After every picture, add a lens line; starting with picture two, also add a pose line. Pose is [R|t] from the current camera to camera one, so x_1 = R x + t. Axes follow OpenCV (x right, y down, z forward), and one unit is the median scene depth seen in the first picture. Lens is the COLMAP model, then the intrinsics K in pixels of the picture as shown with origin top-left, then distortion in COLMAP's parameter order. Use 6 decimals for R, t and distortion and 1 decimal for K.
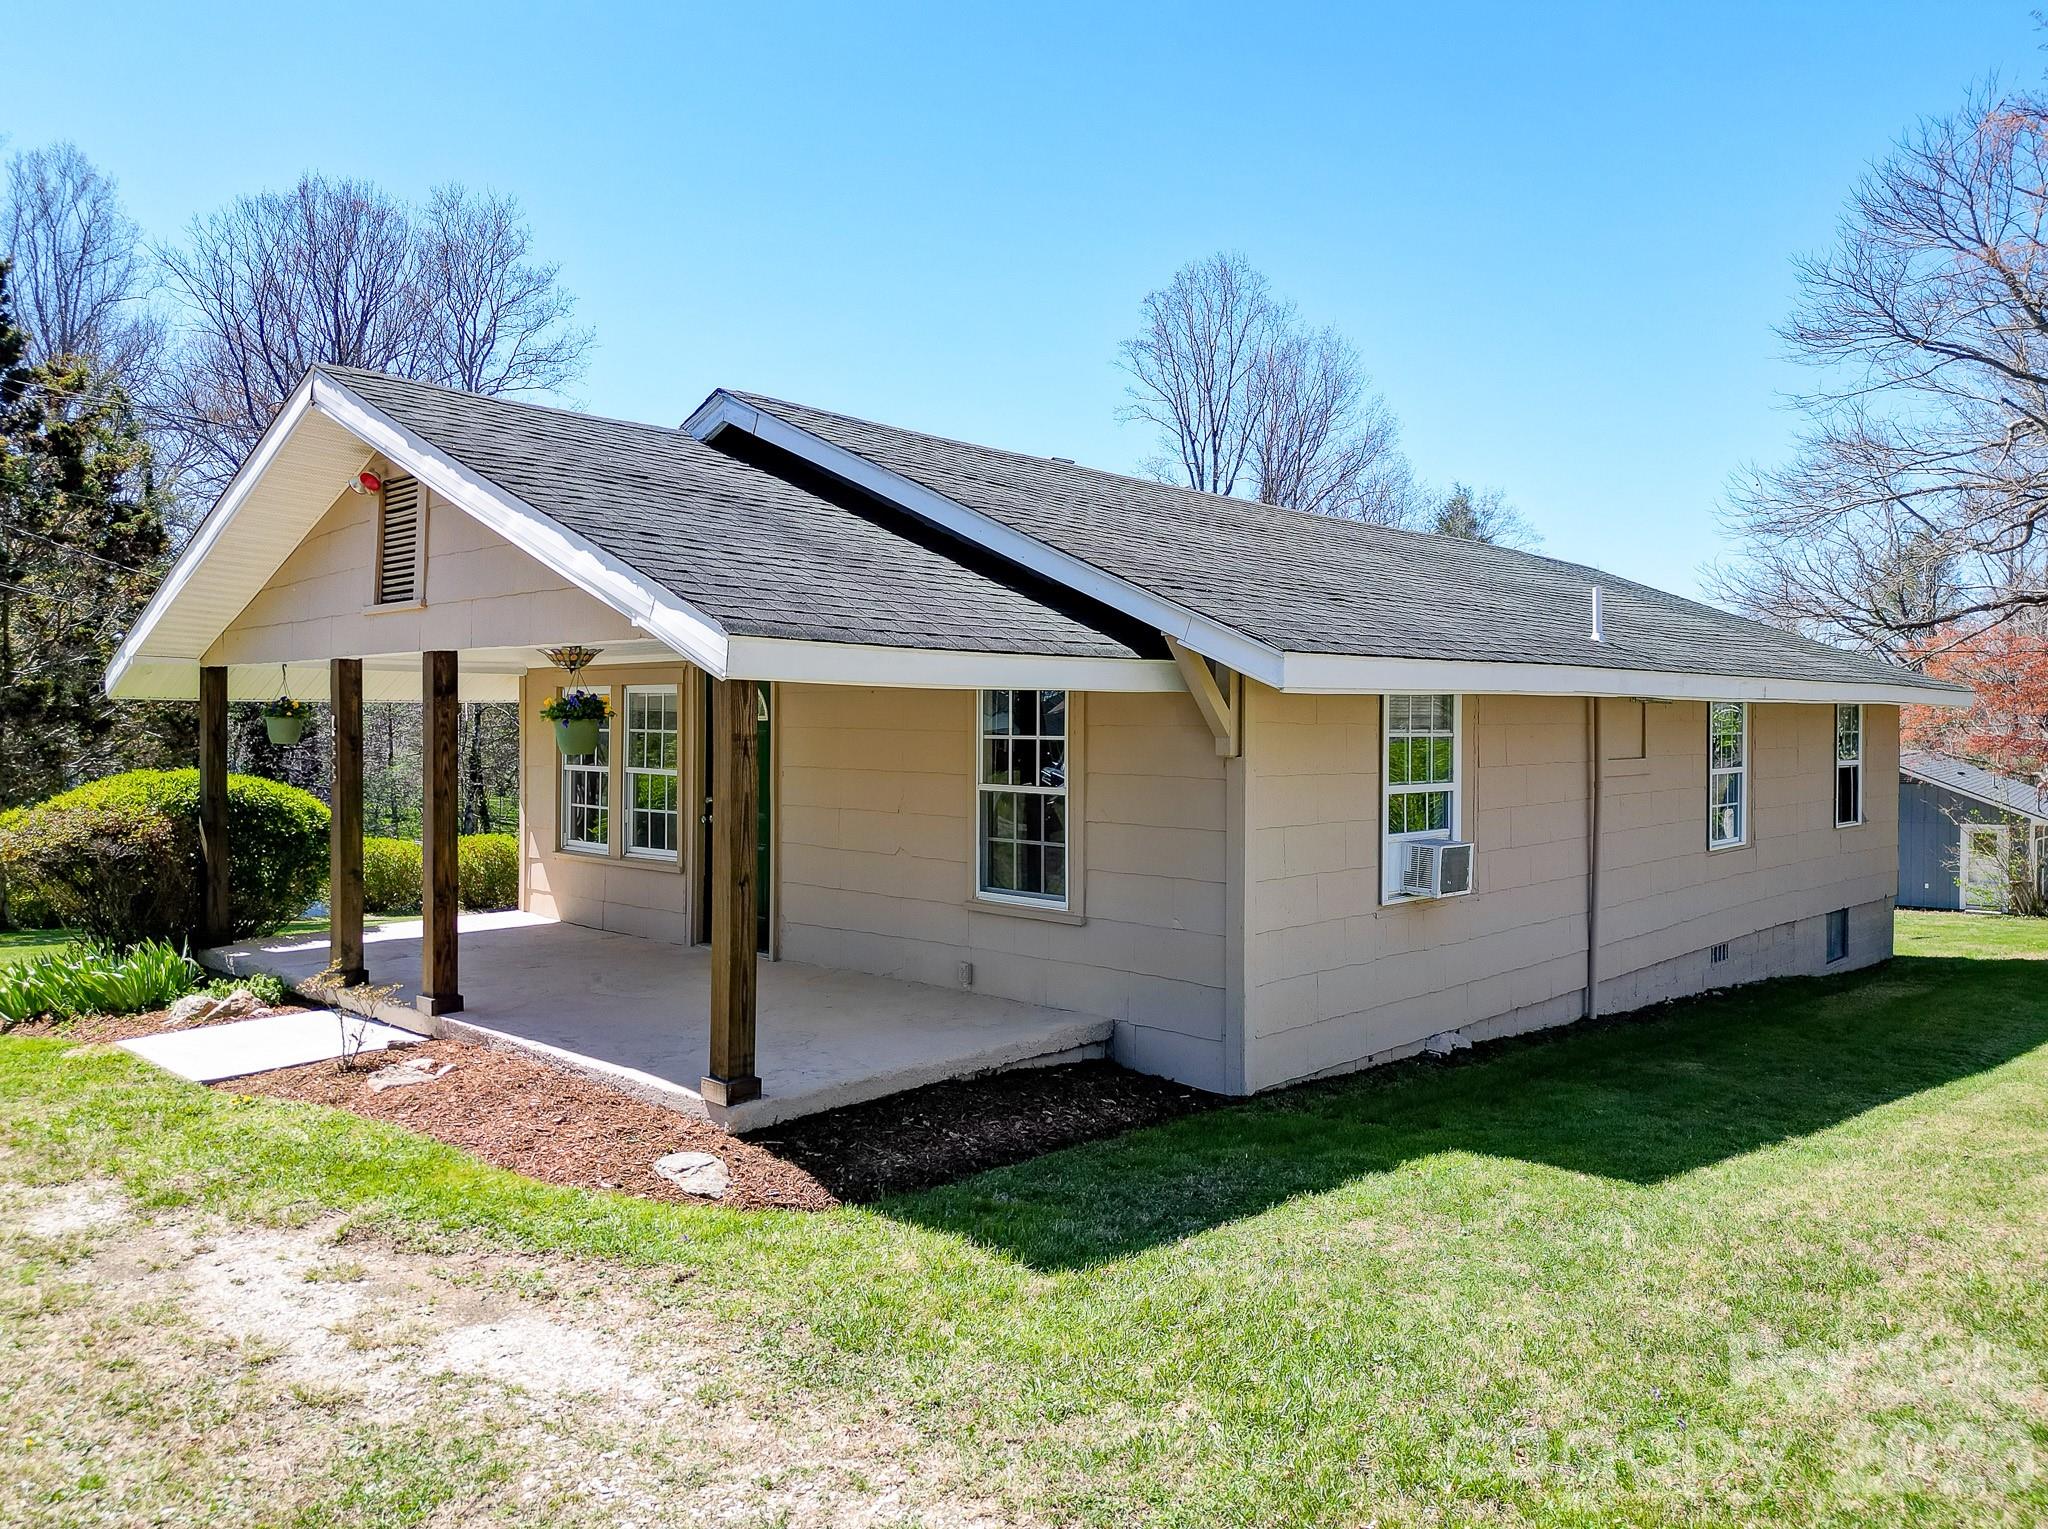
lens RADIAL K [[1439.5, 0, 1014.9], [0, 1439.5, 754.0], [0, 0, 1]] dist [0.062230, -0.047085]
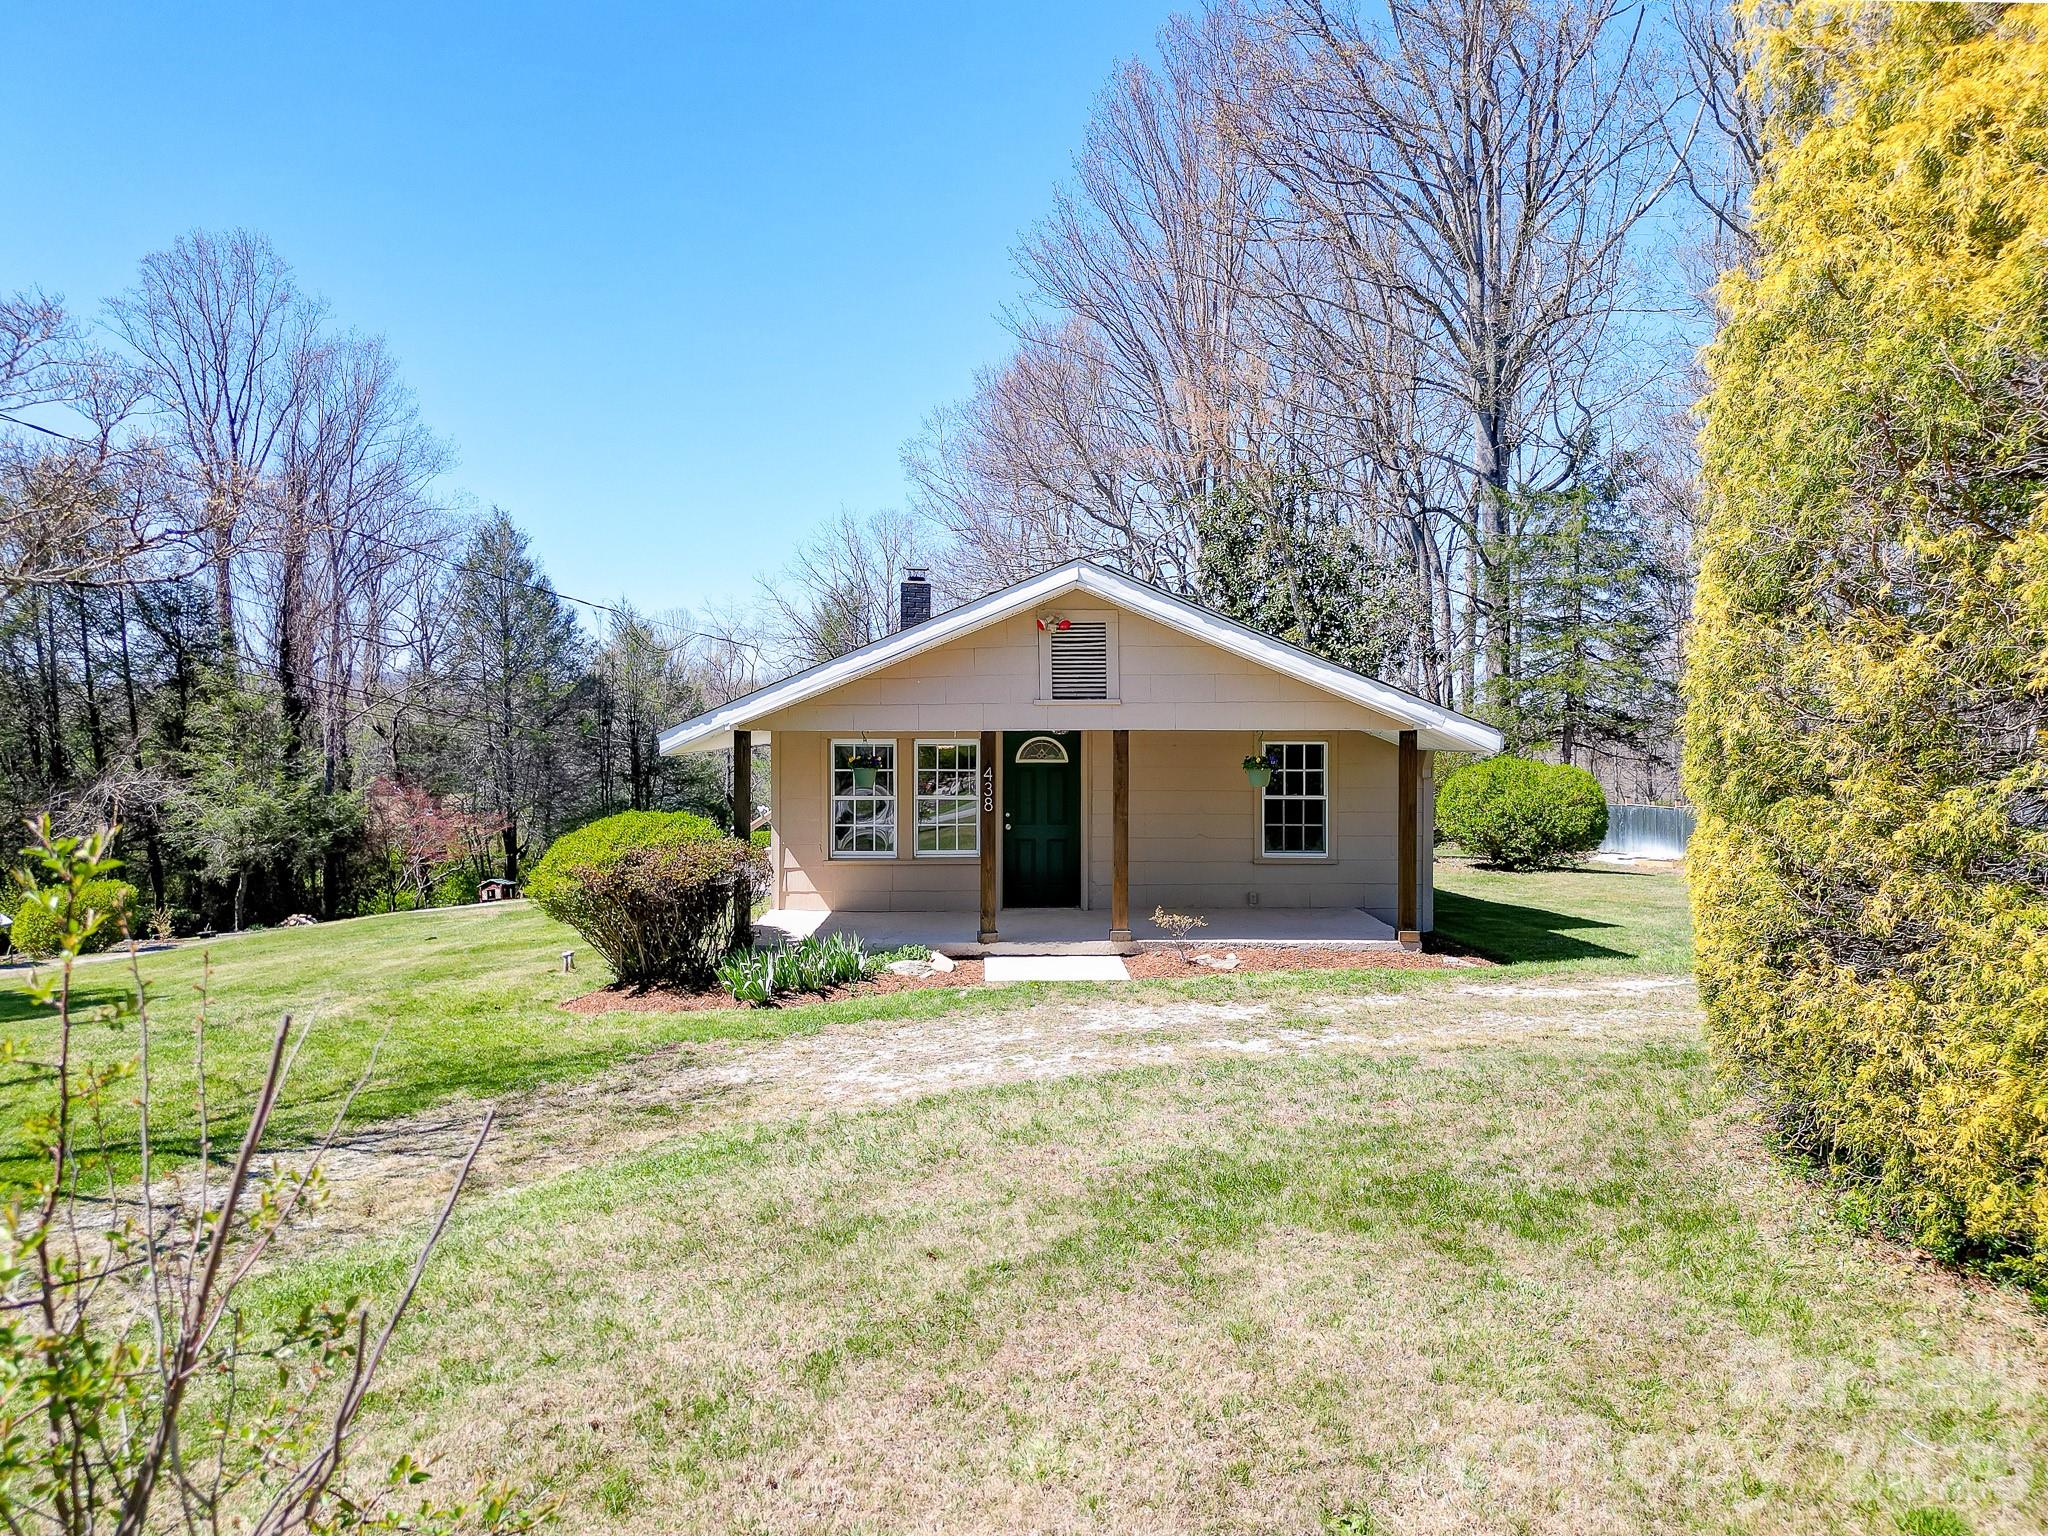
lens RADIAL K [[1439.5, 0, 1014.9], [0, 1439.5, 757.5], [0, 0, 1]] dist [0.062230, -0.047085]
pose [[0.705286, -0.017751, 0.708701, -1.218067], [0.017721, 0.999816, 0.007406, -0.037629], [-0.708701, 0.007335, 0.705470, -0.076621]]
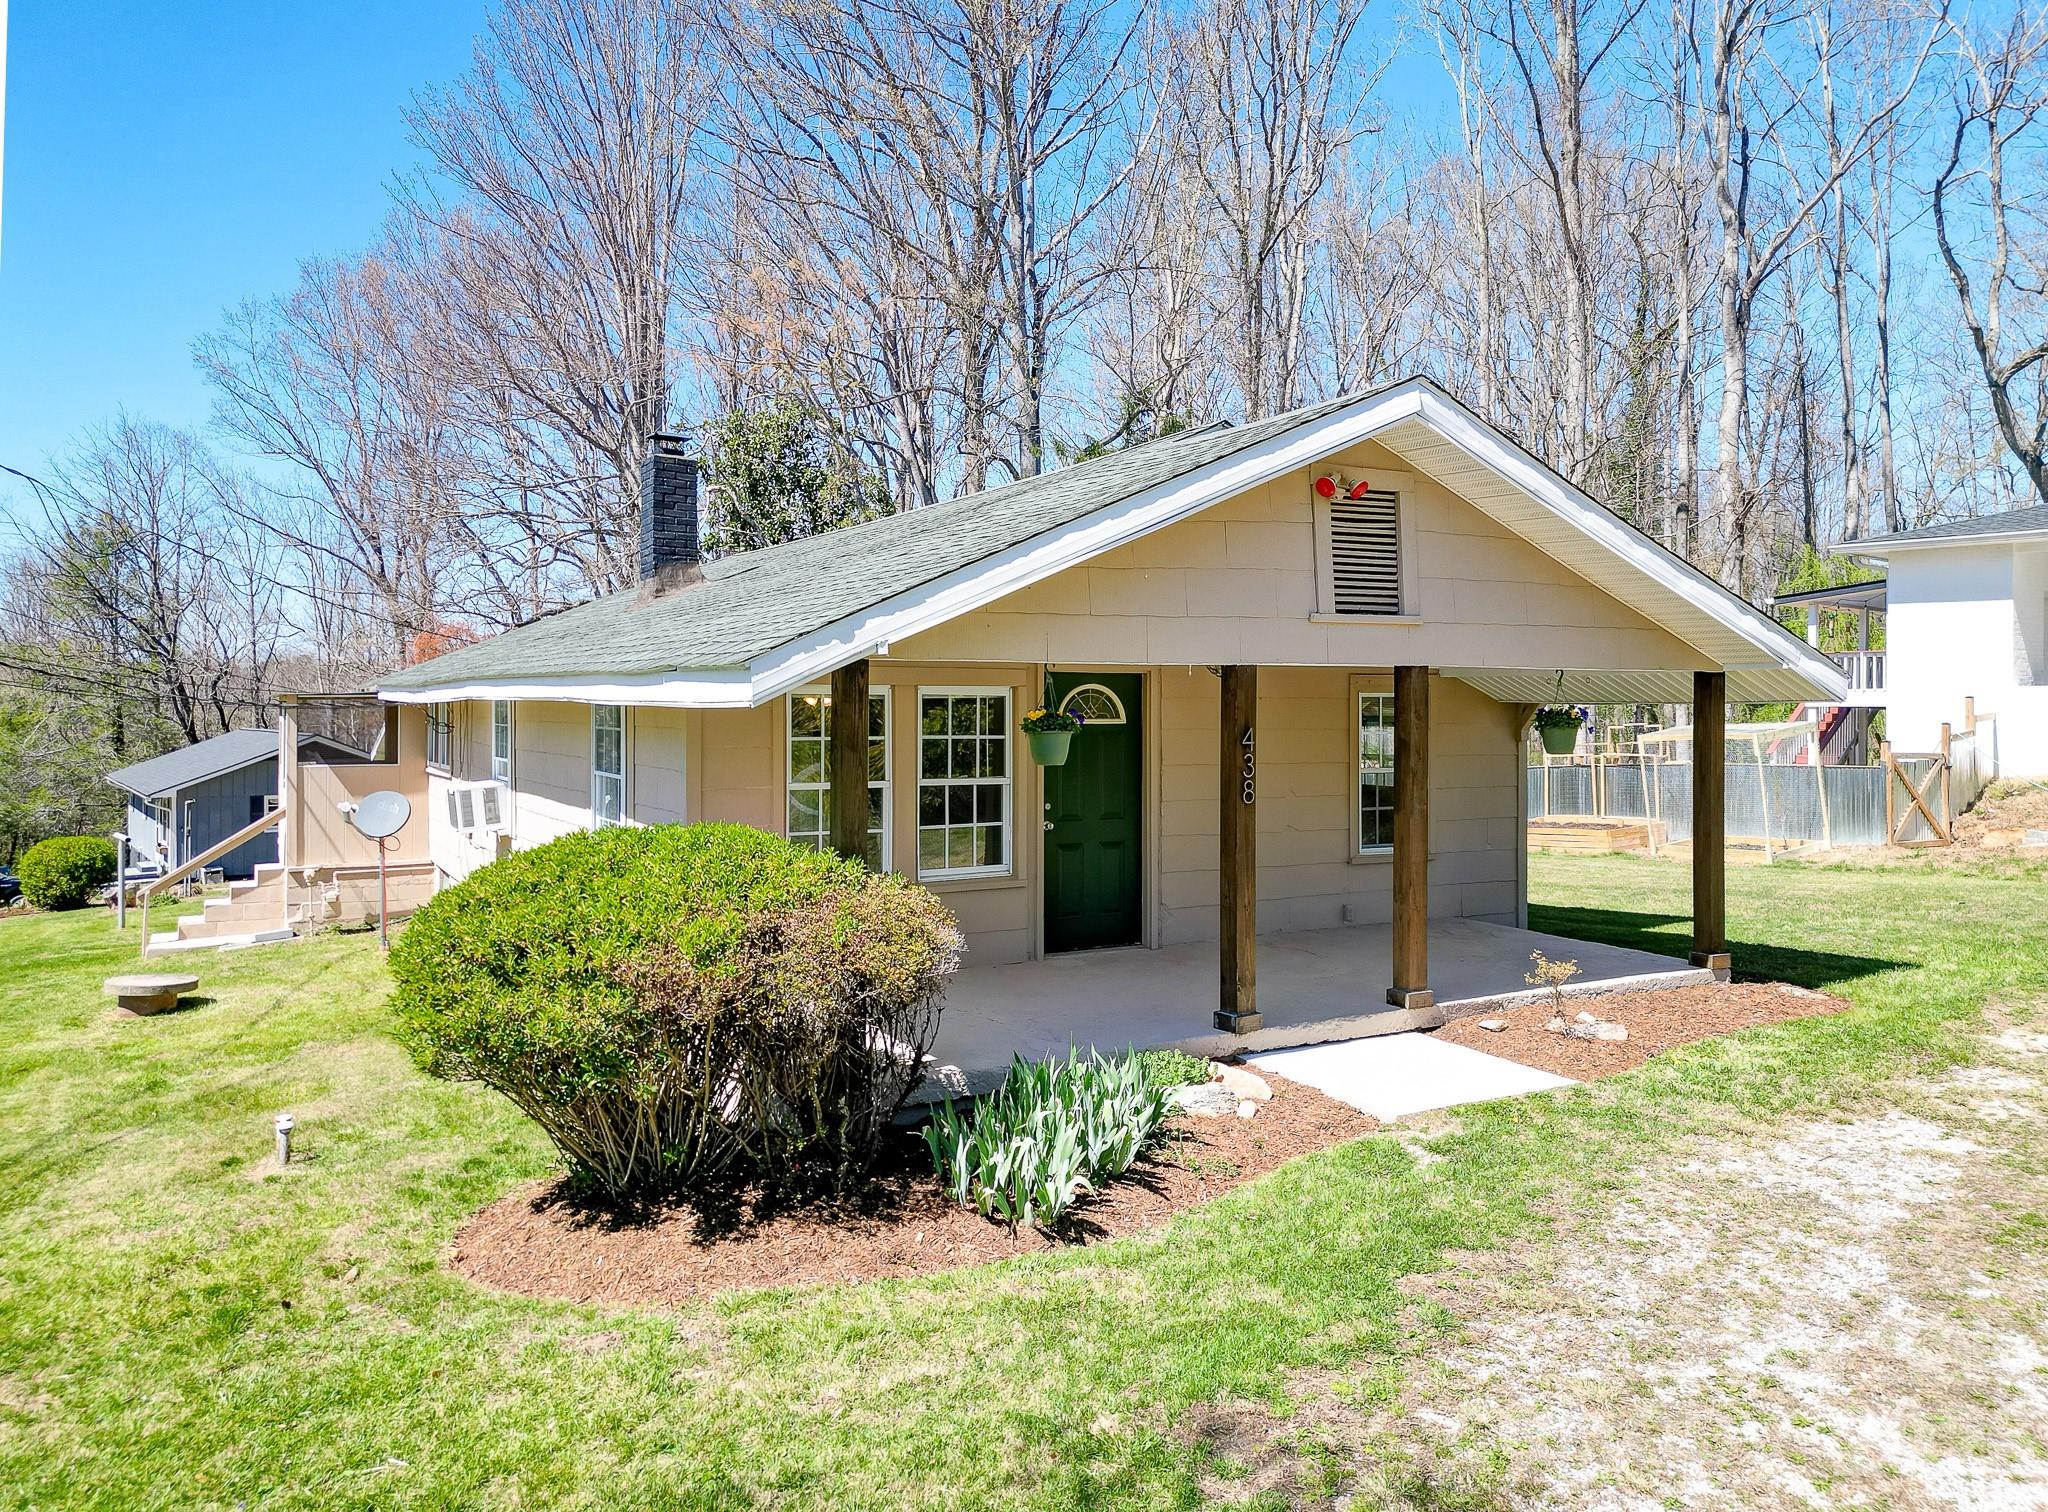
lens RADIAL K [[1445.2, 0, 1022.4], [0, 1445.2, 728.6], [0, 0, 1]] dist [0.060276, -0.046356]
pose [[0.297212, -0.020522, 0.954591, -1.082006], [0.020408, 0.999677, 0.015138, -0.033554], [-0.954593, 0.014982, 0.297535, 0.691285]]
